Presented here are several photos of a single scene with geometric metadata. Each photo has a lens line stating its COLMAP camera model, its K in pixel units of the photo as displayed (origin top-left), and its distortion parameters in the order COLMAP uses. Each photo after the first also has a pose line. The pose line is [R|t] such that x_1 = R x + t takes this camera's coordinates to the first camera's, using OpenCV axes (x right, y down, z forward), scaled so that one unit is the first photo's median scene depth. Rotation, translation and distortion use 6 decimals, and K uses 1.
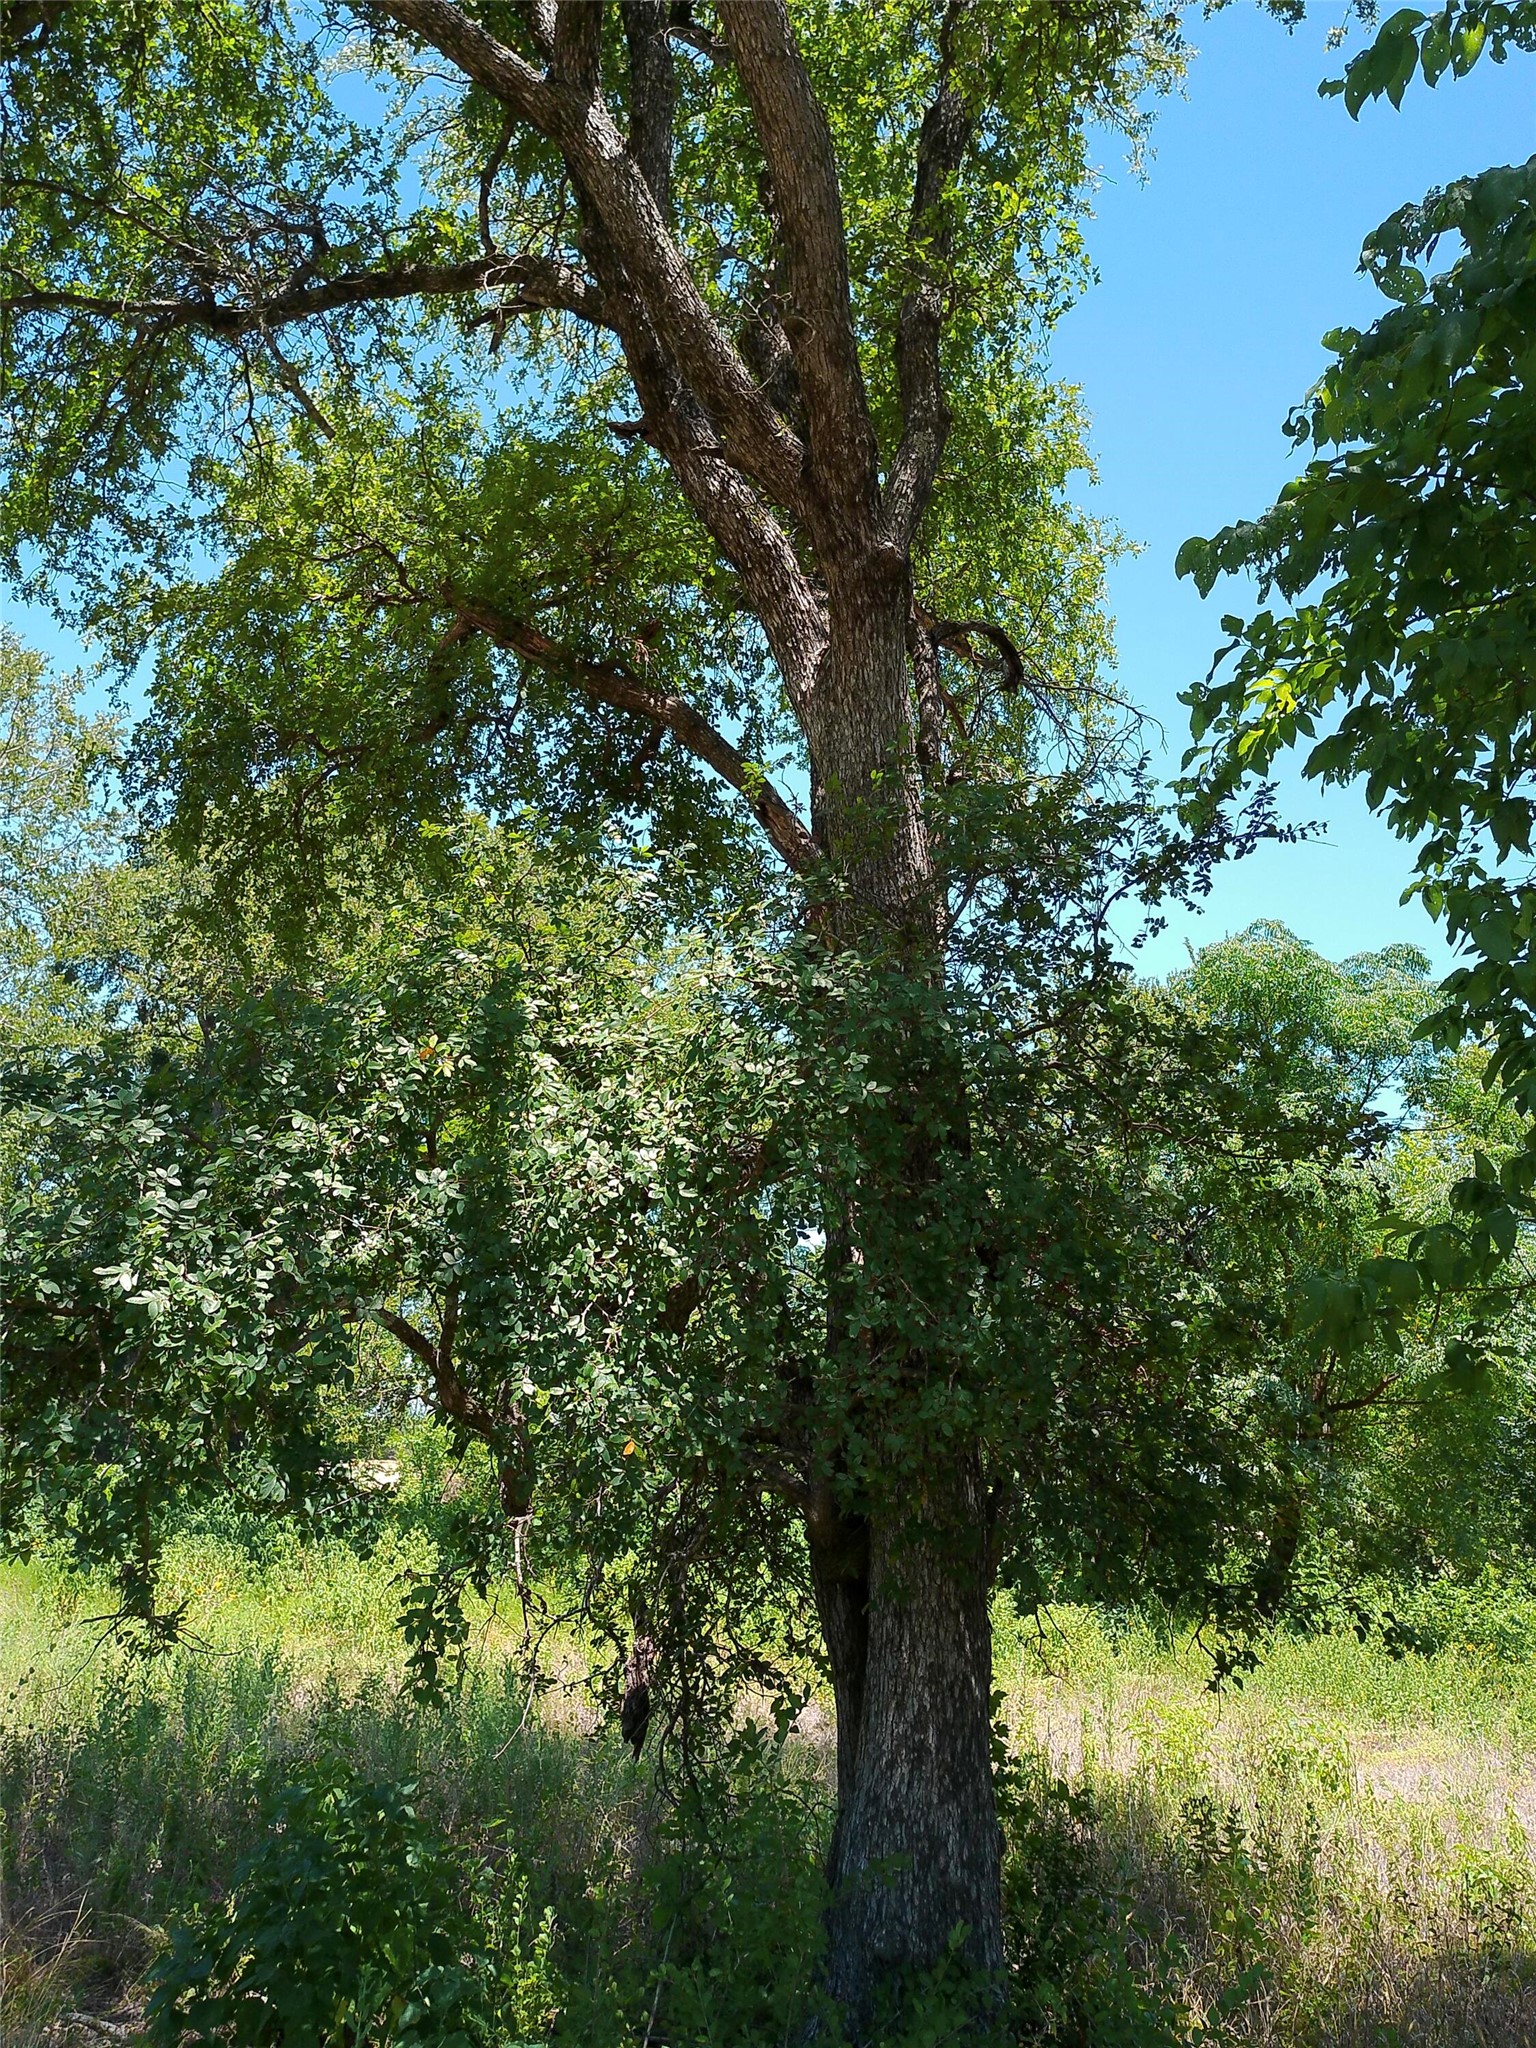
lens RADIAL K [[1585.6, 0, 770.7], [0, 1585.6, 1029.8], [0, 0, 1]] dist [0.090445, -0.110325]
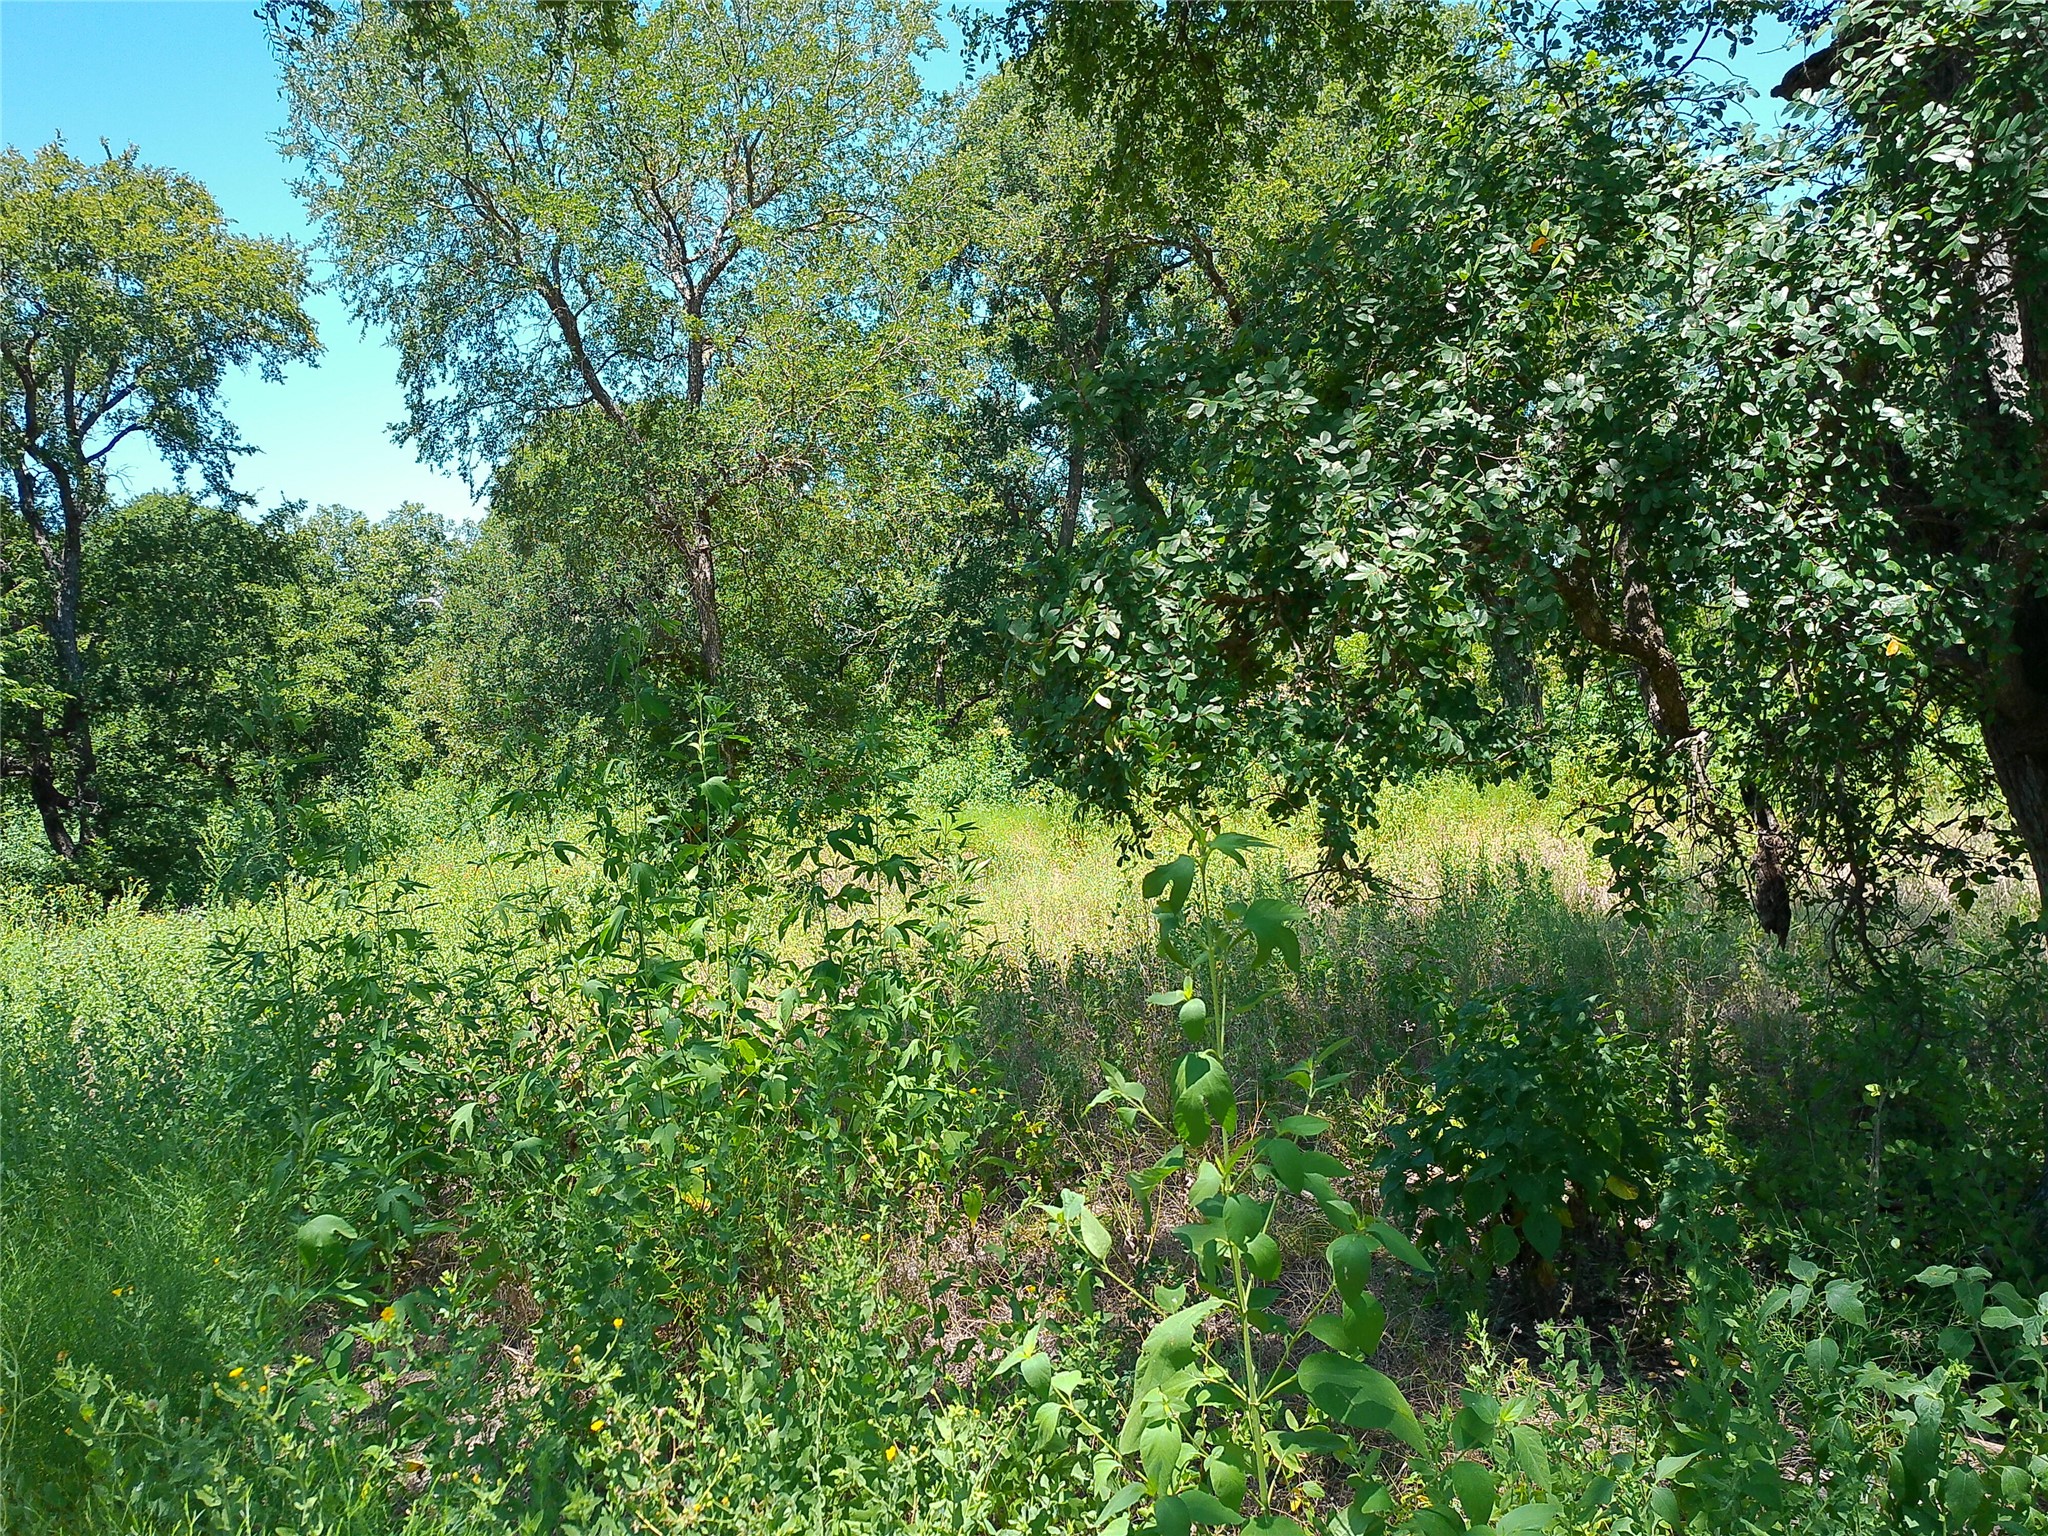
lens RADIAL K [[1566.4, 0, 1023.6], [0, 1566.4, 729.1], [0, 0, 1]] dist [0.035475, -0.005275]
pose [[0.924460, -0.130512, -0.358245, -0.174289], [0.231255, 0.938966, 0.254683, -0.017721], [0.303141, -0.318290, 0.898219, 0.060528]]
